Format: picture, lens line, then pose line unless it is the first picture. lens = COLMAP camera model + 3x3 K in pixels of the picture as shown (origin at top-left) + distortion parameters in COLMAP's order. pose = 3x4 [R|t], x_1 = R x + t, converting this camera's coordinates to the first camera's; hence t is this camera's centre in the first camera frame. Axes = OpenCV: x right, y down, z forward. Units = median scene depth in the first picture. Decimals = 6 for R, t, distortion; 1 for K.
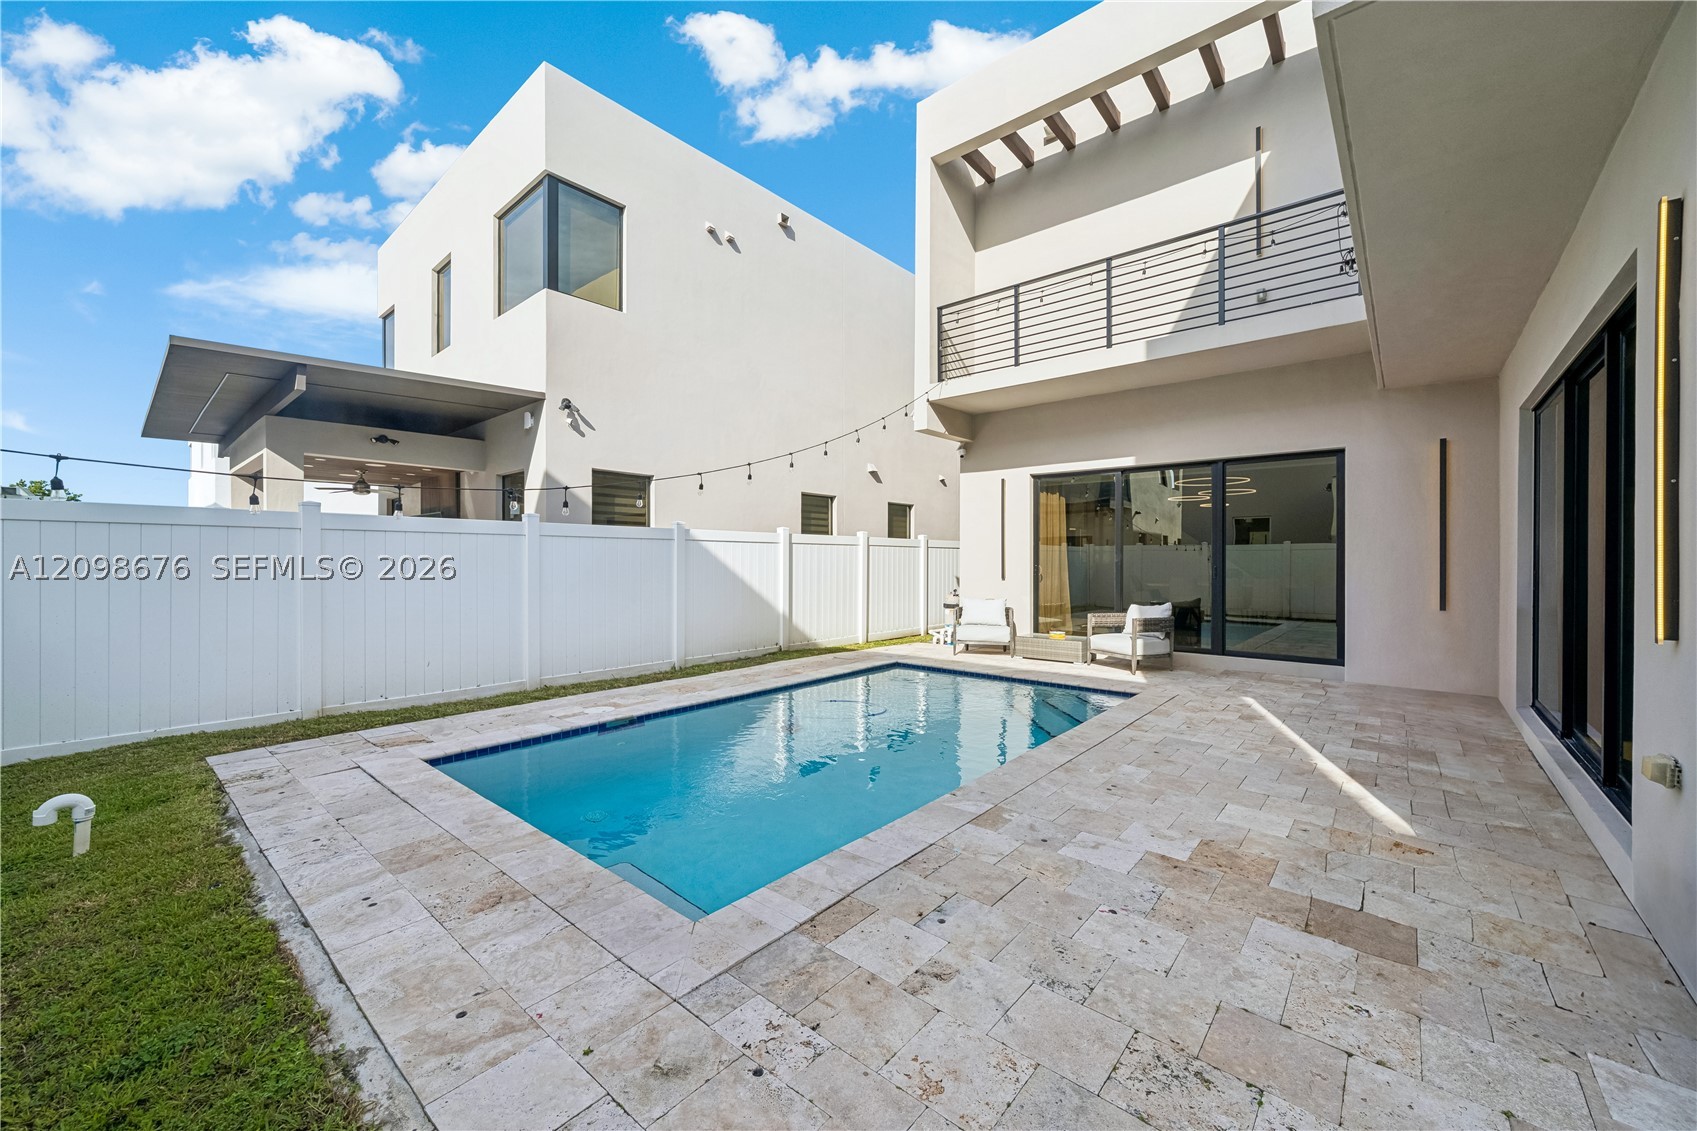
lens RADIAL K [[658.0, 0, 838.9], [0, 658.0, 563.2], [0, 0, 1]] dist [-0.004986, 0.001248]
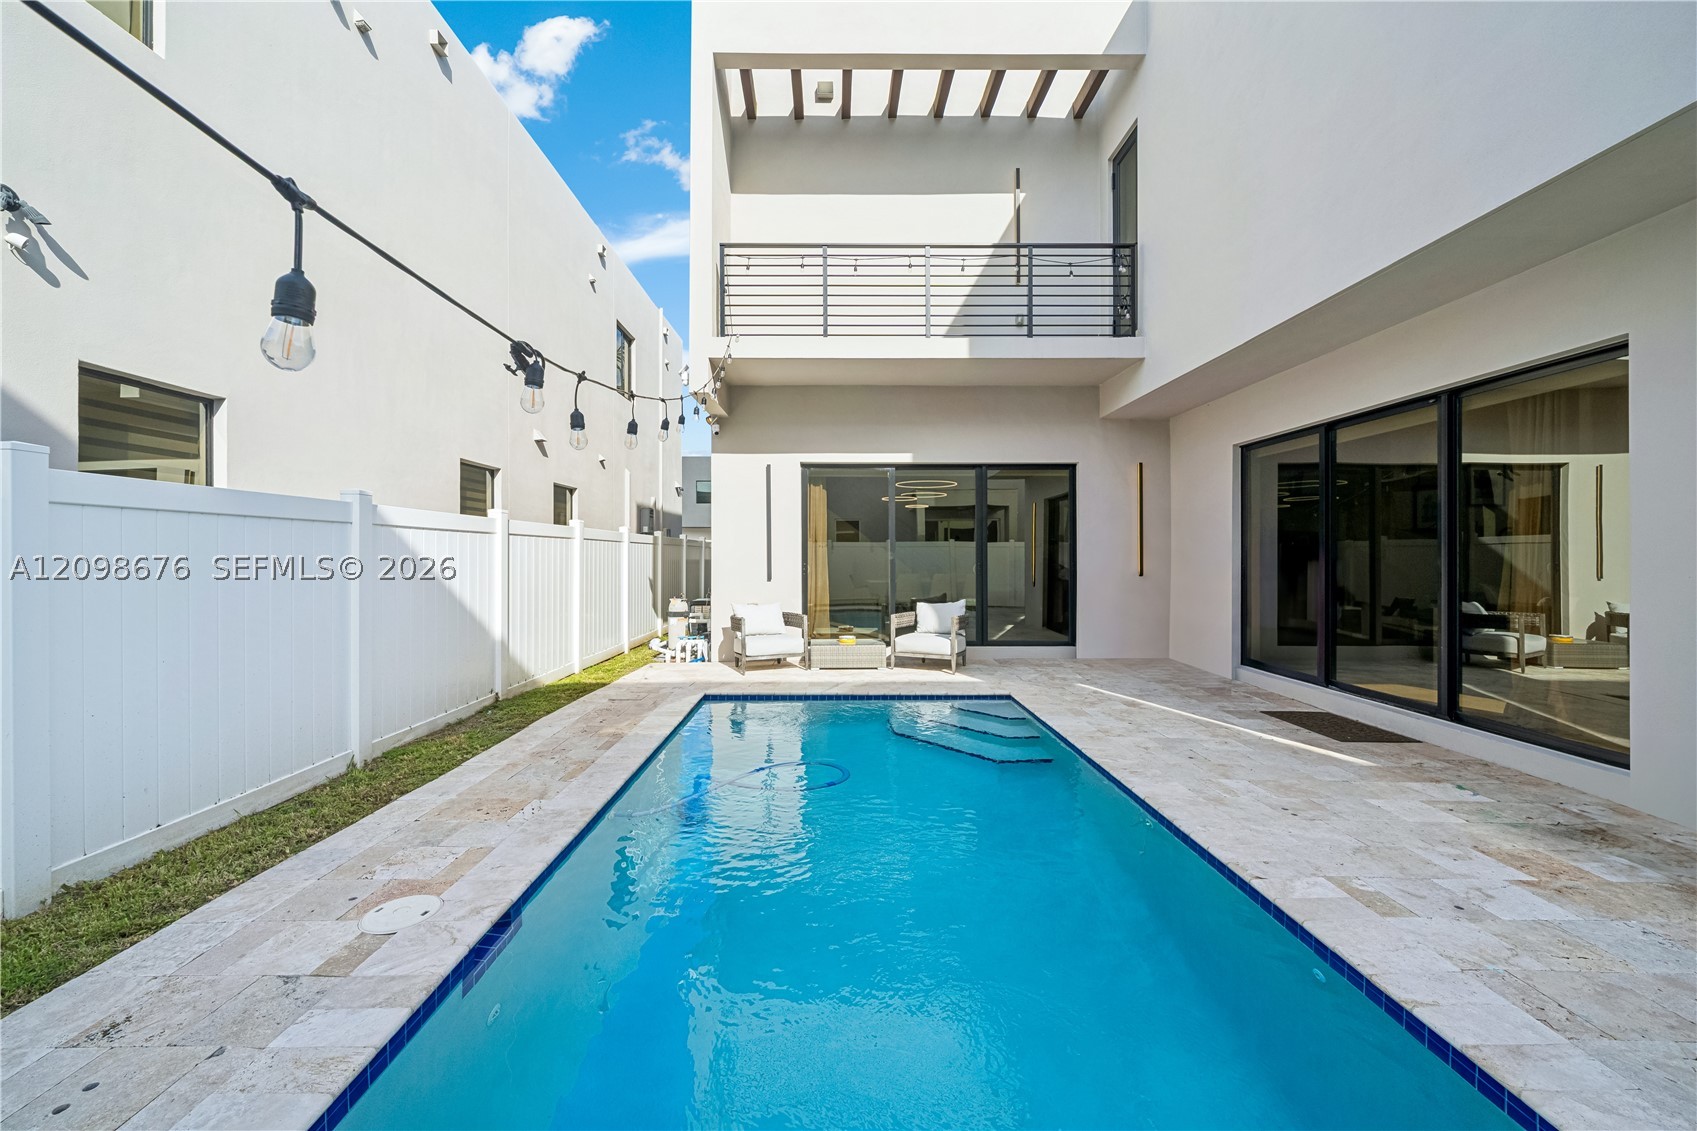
lens RADIAL K [[658.0, 0, 835.4], [0, 658.0, 558.8], [0, 0, 1]] dist [-0.004986, 0.001248]
pose [[0.752149, -0.006121, 0.658964, -0.319378], [0.006400, 0.999978, 0.001985, -0.006488], [-0.658962, 0.002724, 0.752172, 0.358654]]
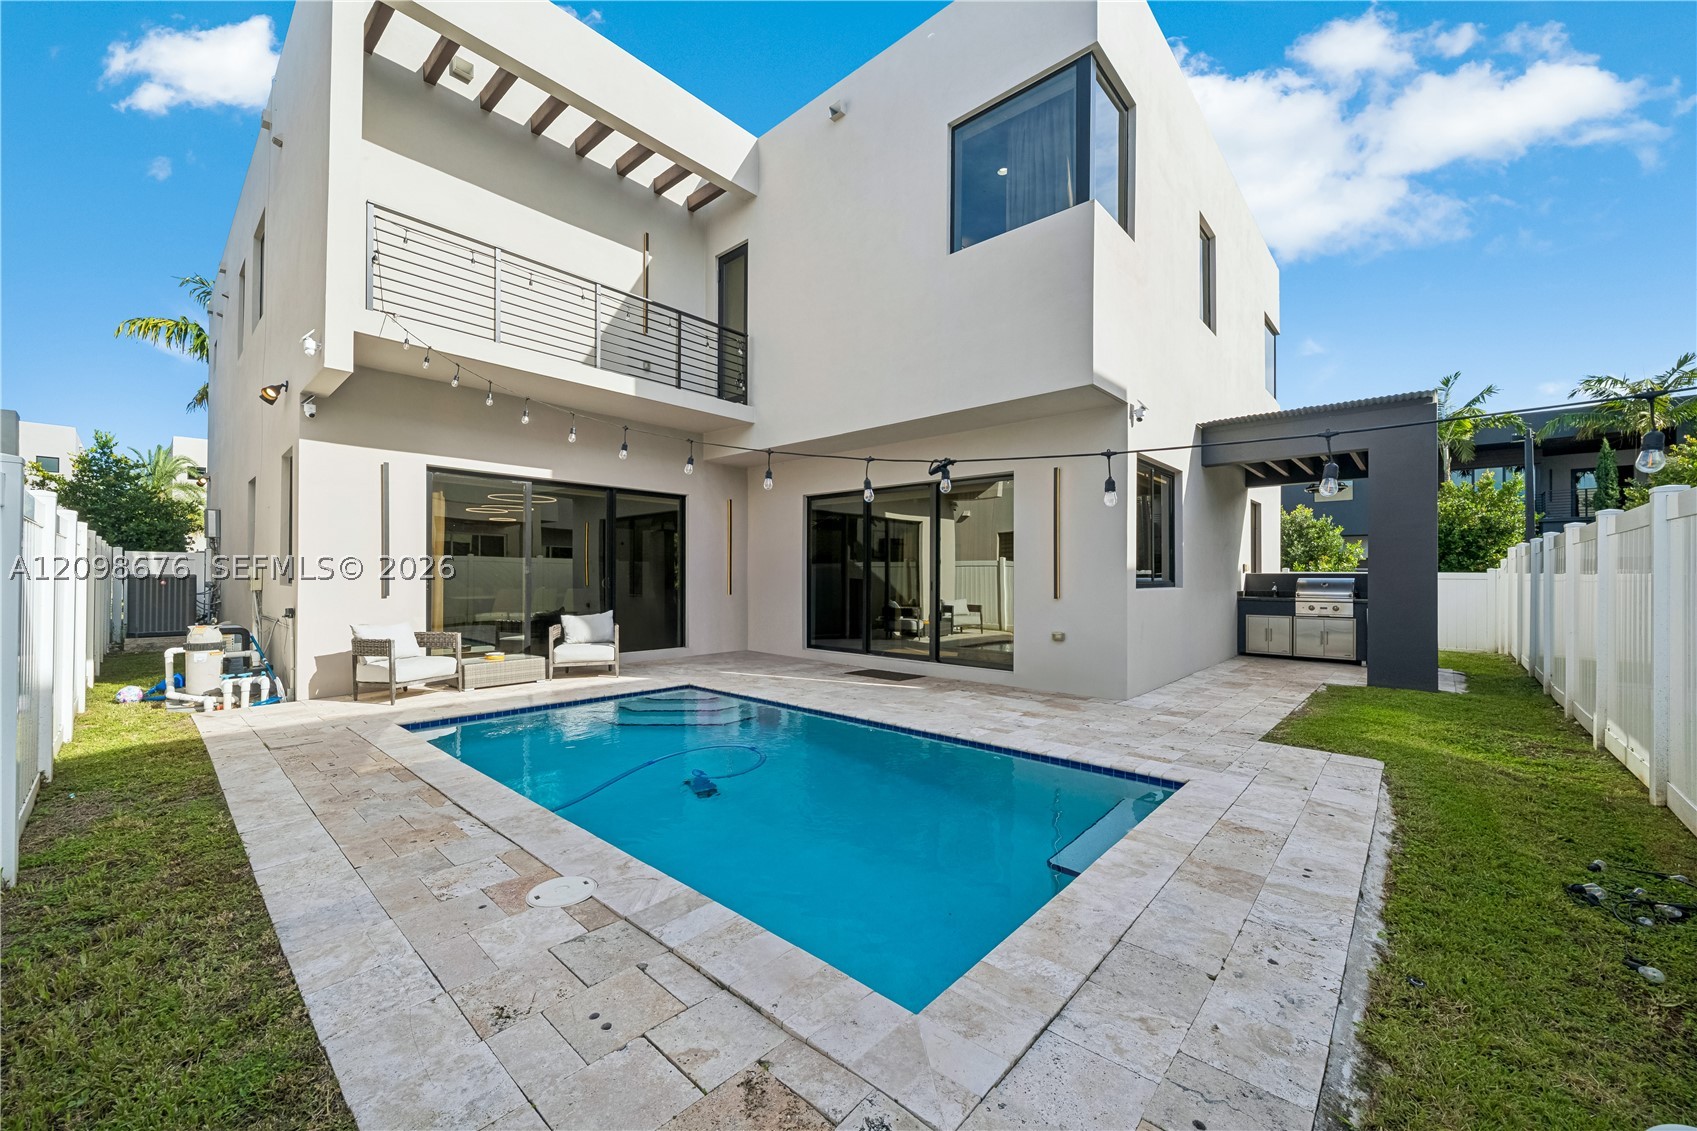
lens RADIAL K [[658.0, 0, 842.7], [0, 658.0, 571.6], [0, 0, 1]] dist [-0.004986, 0.001248]
pose [[0.011853, 0.004227, 0.999921, -0.610429], [0.001087, 0.999990, -0.004240, -0.000453], [-0.999929, 0.001137, 0.011848, 0.586501]]
